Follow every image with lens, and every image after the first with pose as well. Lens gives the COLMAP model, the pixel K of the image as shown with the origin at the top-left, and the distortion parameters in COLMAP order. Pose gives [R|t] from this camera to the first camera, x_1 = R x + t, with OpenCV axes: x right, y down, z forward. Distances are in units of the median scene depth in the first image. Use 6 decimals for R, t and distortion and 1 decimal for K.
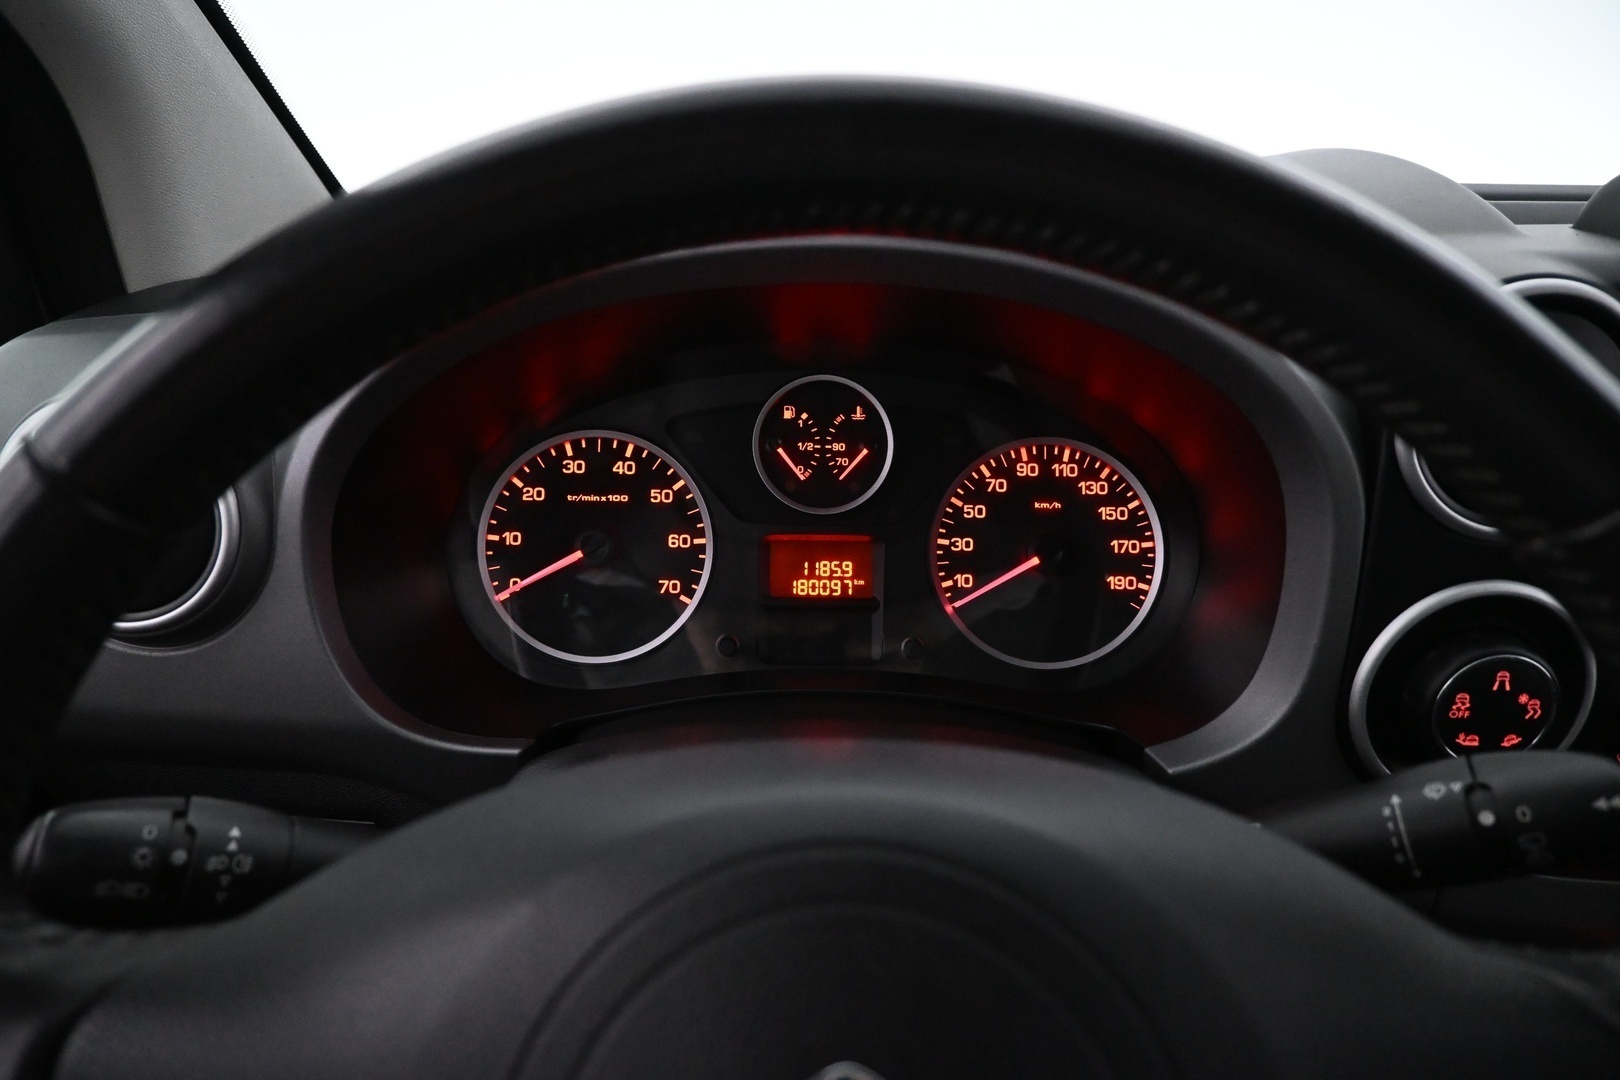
lens RADIAL K [[1096.7, 0, 810.0], [0, 1096.7, 538.1], [0, 0, 1]] dist [-0.004650, 0.000857]
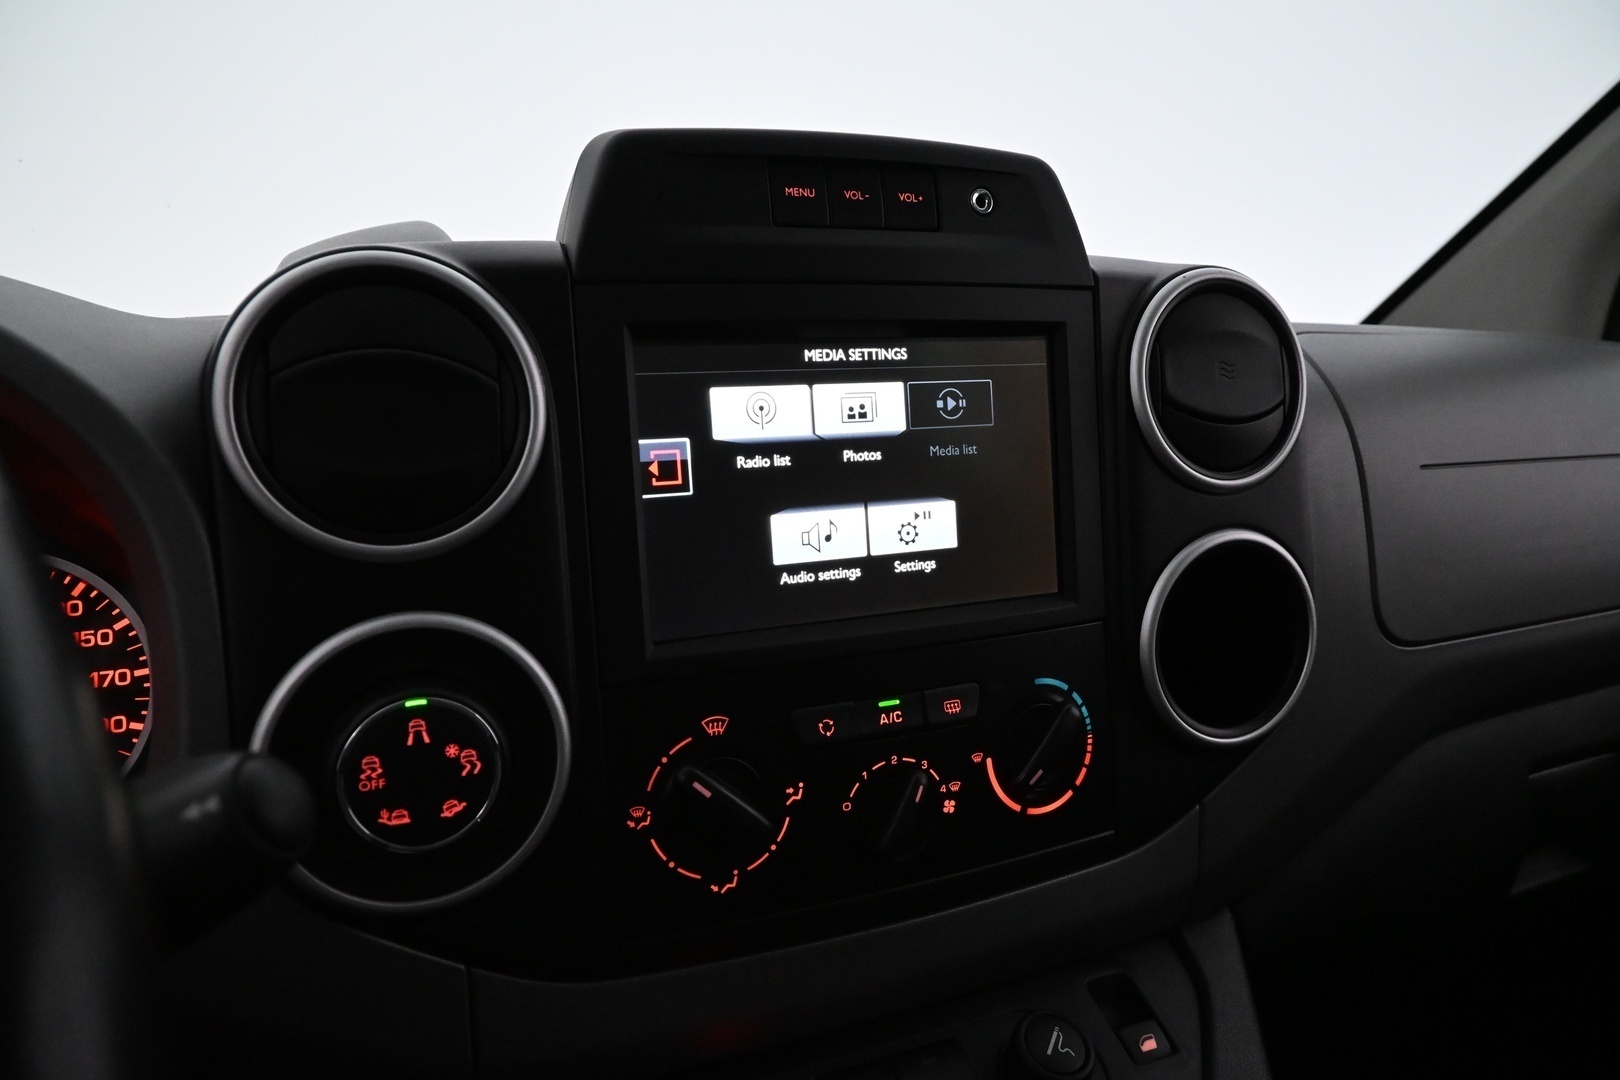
lens RADIAL K [[1096.7, 0, 810.1], [0, 1096.7, 534.7], [0, 0, 1]] dist [-0.004650, 0.000857]
pose [[0.917870, -0.088858, 0.386805, 0.454278], [0.178703, 0.962758, -0.202884, 0.155693], [-0.354372, 0.255344, 0.899566, 0.108751]]
